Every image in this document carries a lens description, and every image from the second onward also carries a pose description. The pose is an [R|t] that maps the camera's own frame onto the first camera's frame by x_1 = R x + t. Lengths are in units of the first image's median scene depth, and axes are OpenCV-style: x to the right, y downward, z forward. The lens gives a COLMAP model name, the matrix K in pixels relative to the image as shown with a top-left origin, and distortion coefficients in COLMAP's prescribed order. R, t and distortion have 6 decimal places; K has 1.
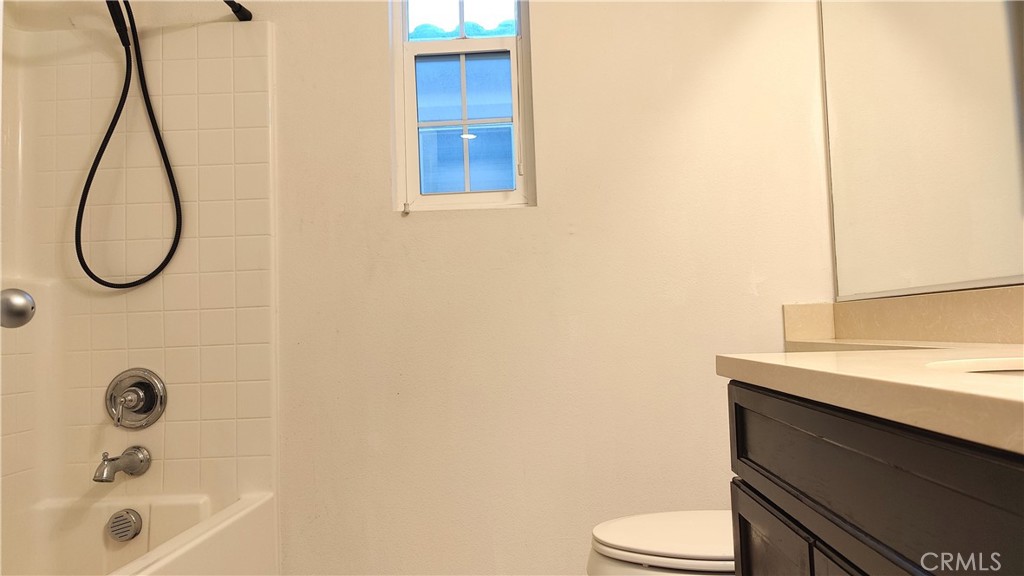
lens RADIAL K [[830.2, 0, 512.0], [0, 830.2, 288.0], [0, 0, 1]] dist [0.008568, 0.002146]
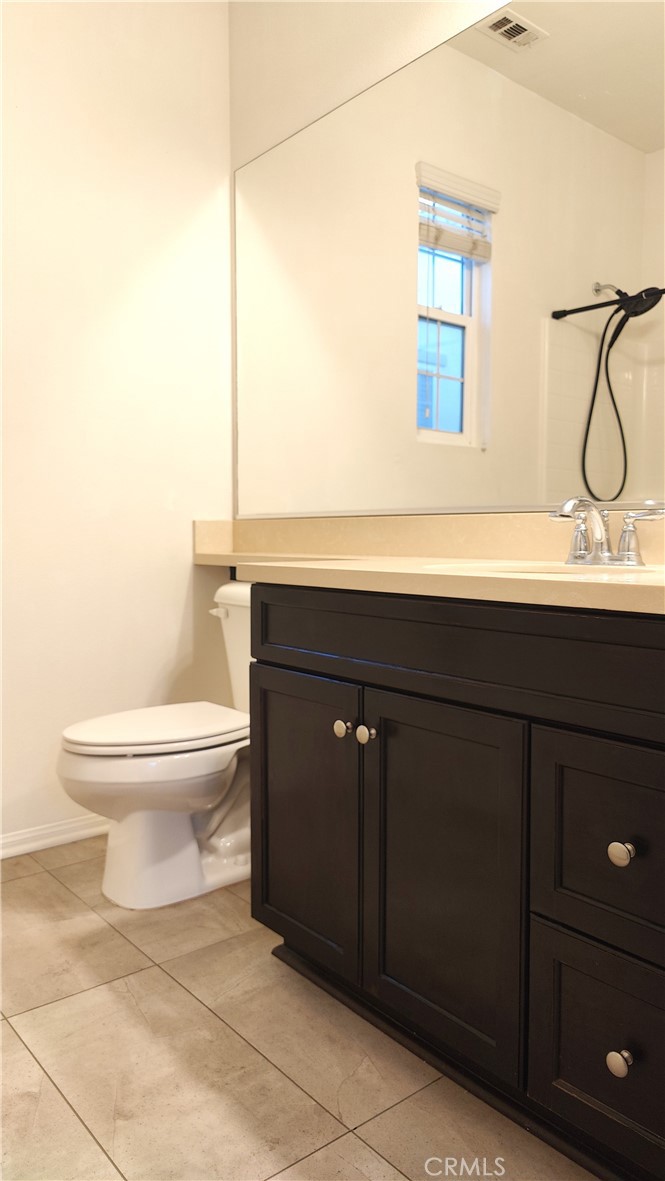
lens RADIAL K [[818.7, 0, 332.5], [0, 818.7, 590.5], [0, 0, 1]] dist [0.024756, -0.000439]
pose [[0.764733, -0.011655, 0.644242, -0.302763], [-0.058157, 0.994507, 0.087026, 0.009205], [-0.641717, -0.104019, 0.759855, 0.032060]]
